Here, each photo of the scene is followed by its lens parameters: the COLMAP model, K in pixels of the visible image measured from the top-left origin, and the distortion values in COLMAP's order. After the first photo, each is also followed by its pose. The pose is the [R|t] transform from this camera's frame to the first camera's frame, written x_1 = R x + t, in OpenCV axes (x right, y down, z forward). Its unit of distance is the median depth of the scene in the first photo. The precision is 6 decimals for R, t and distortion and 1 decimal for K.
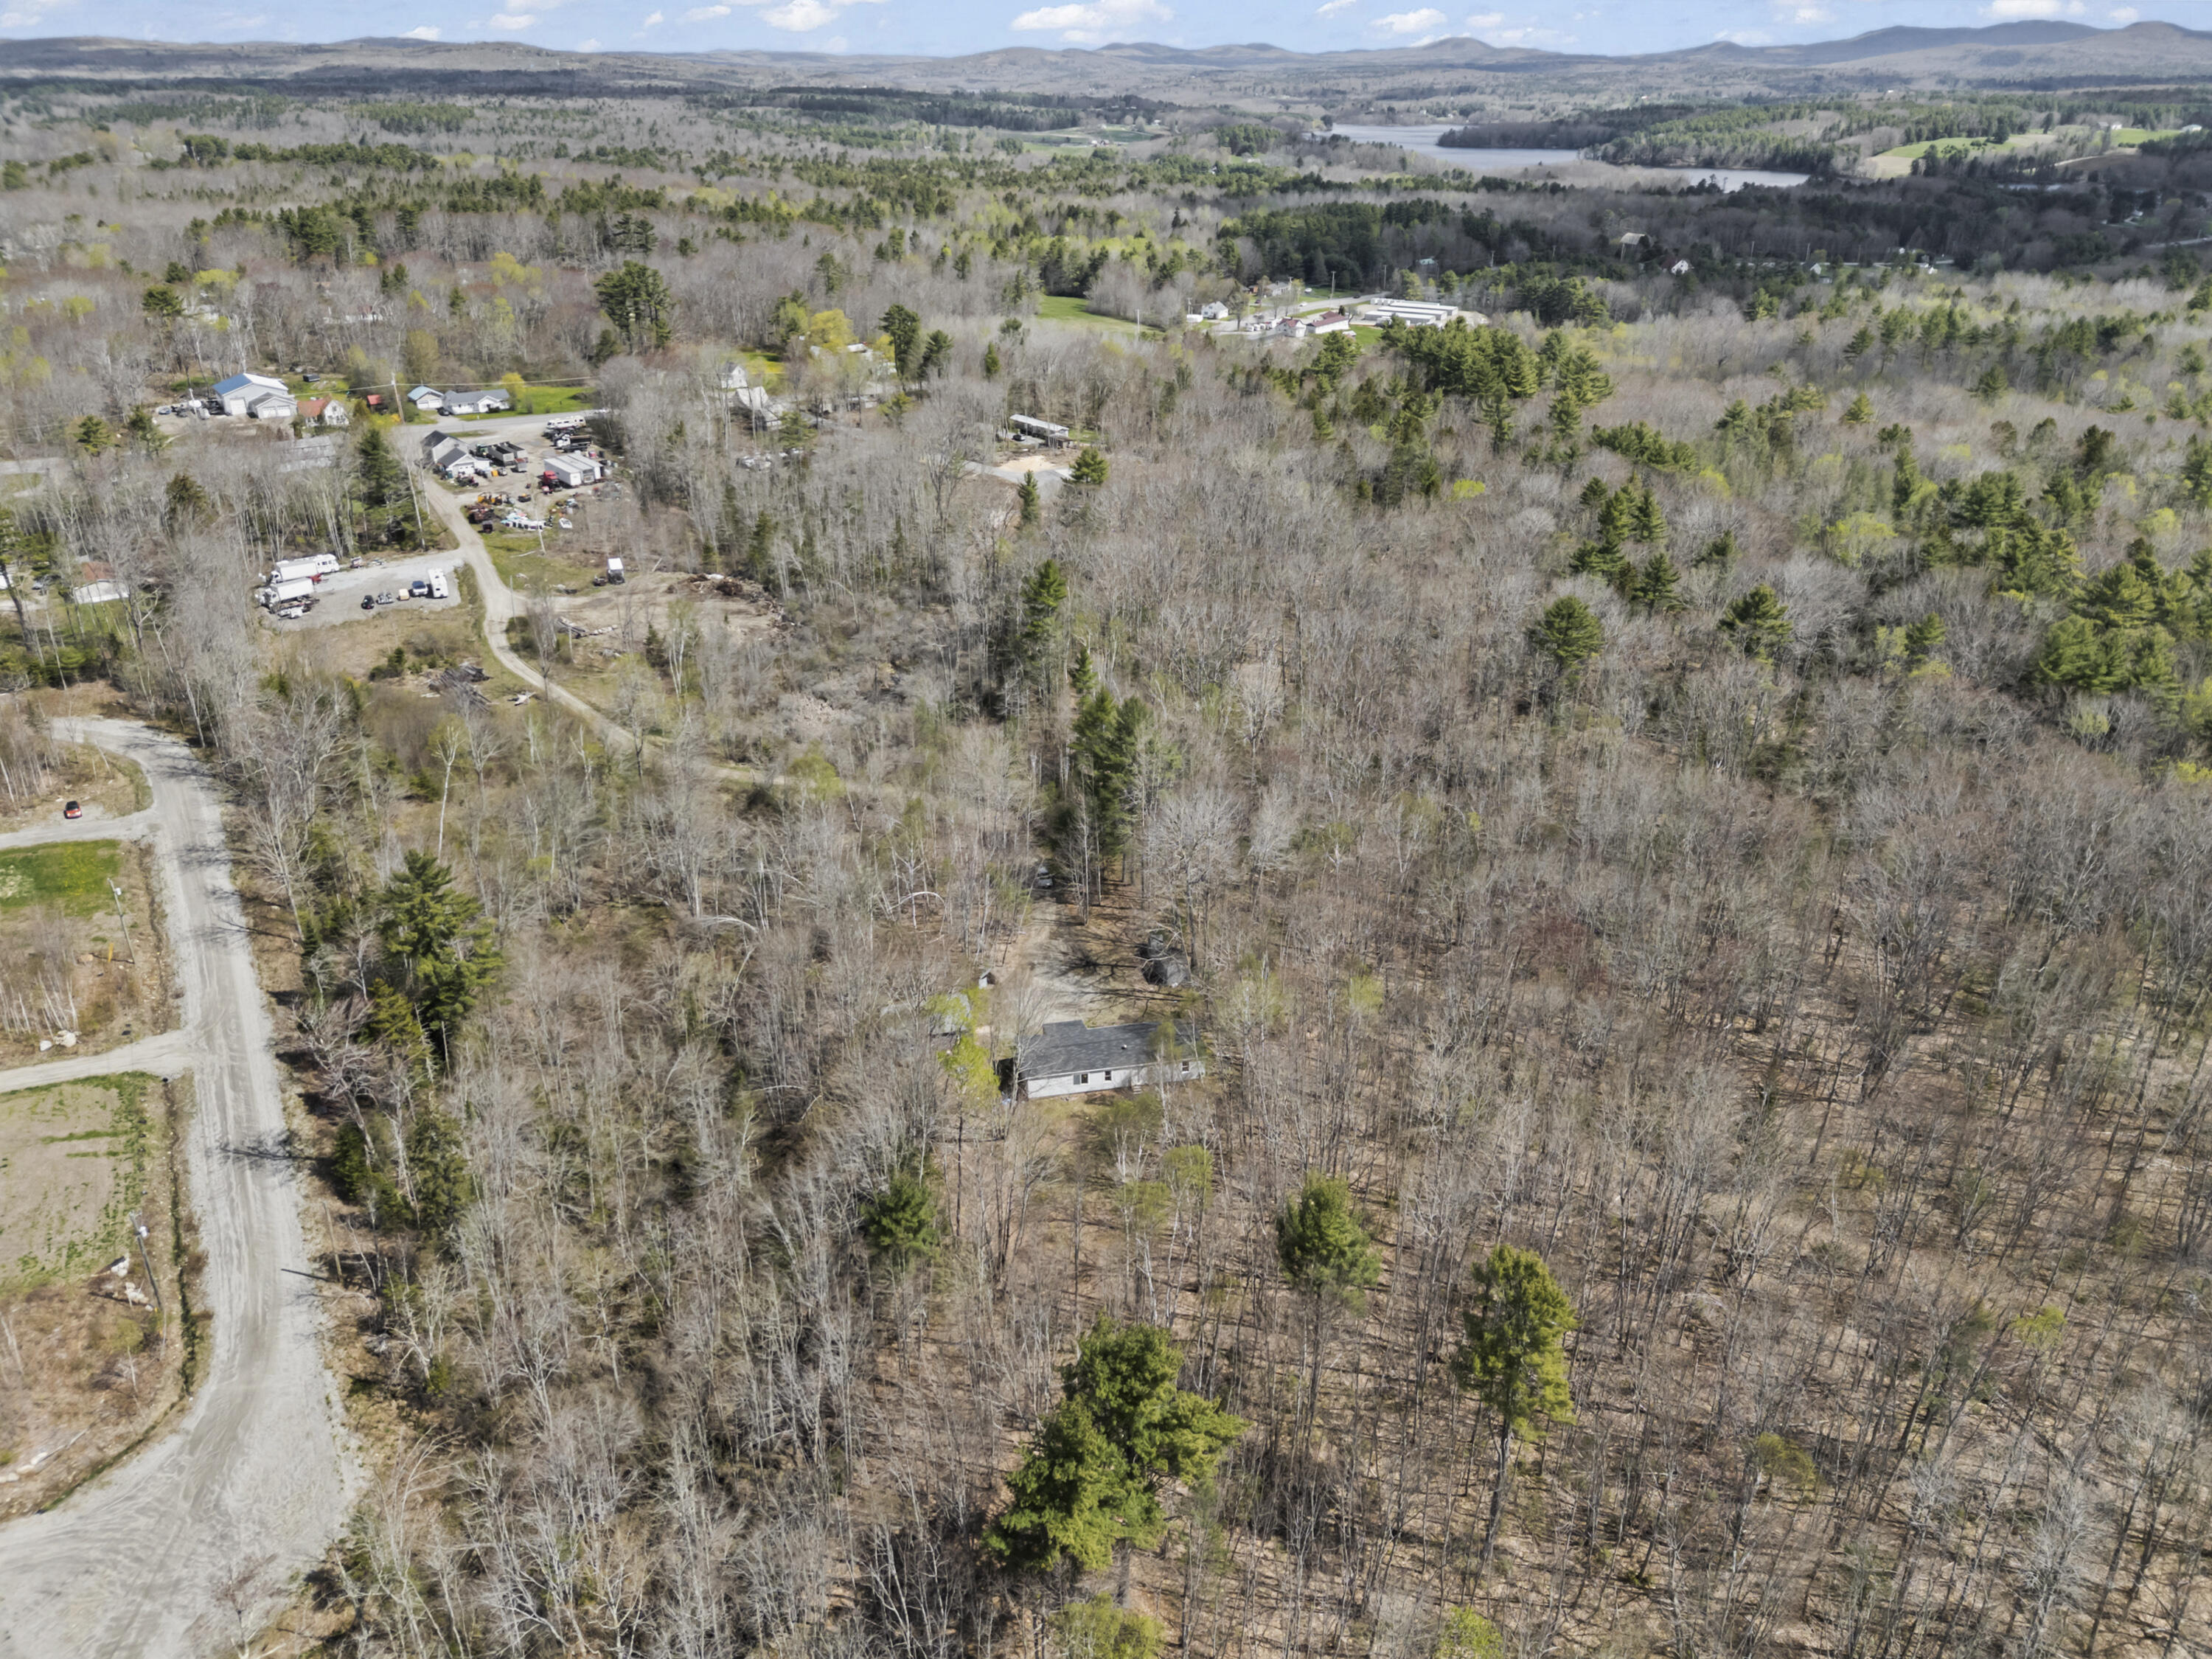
lens RADIAL K [[1599.5, 0, 1109.0], [0, 1599.5, 813.2], [0, 0, 1]] dist [0.072829, -0.062716]
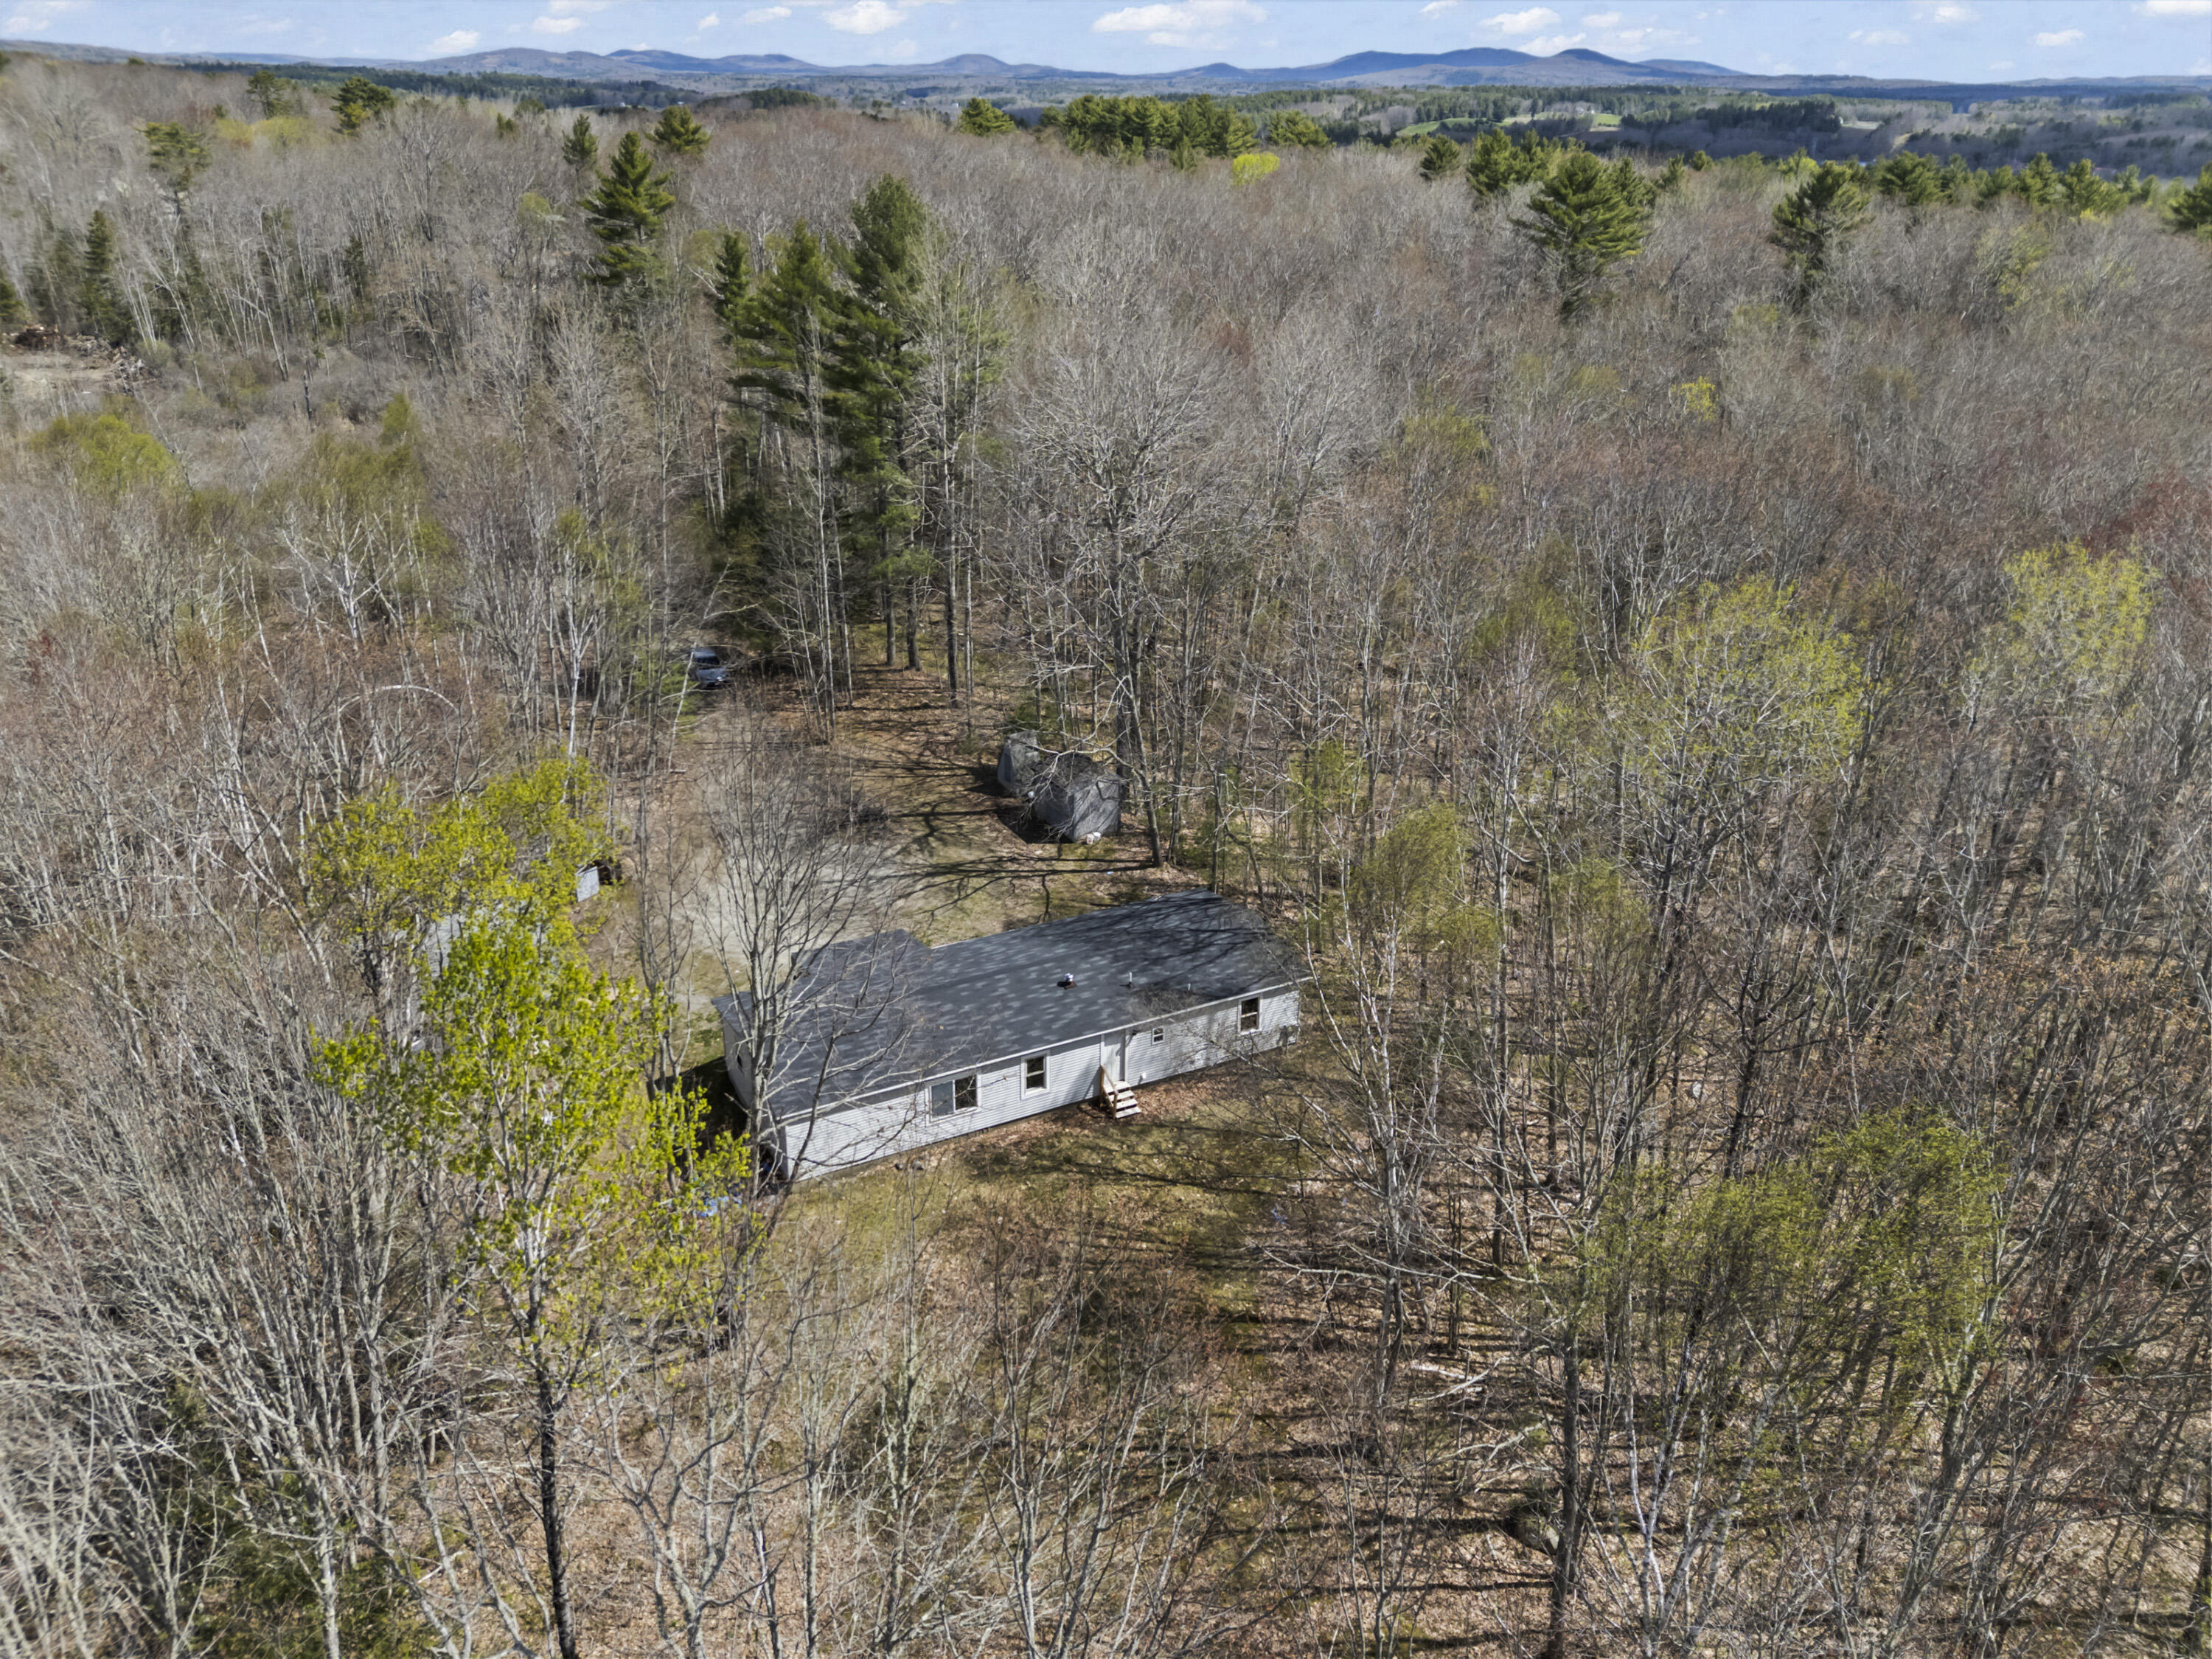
lens RADIAL K [[1599.5, 0, 1109.0], [0, 1599.5, 813.2], [0, 0, 1]] dist [0.072829, -0.062716]
pose [[0.964443, -0.099778, 0.244733, -0.051840], [0.101643, 0.994808, 0.005032, 0.096920], [-0.243965, 0.020023, 0.969577, 0.593356]]
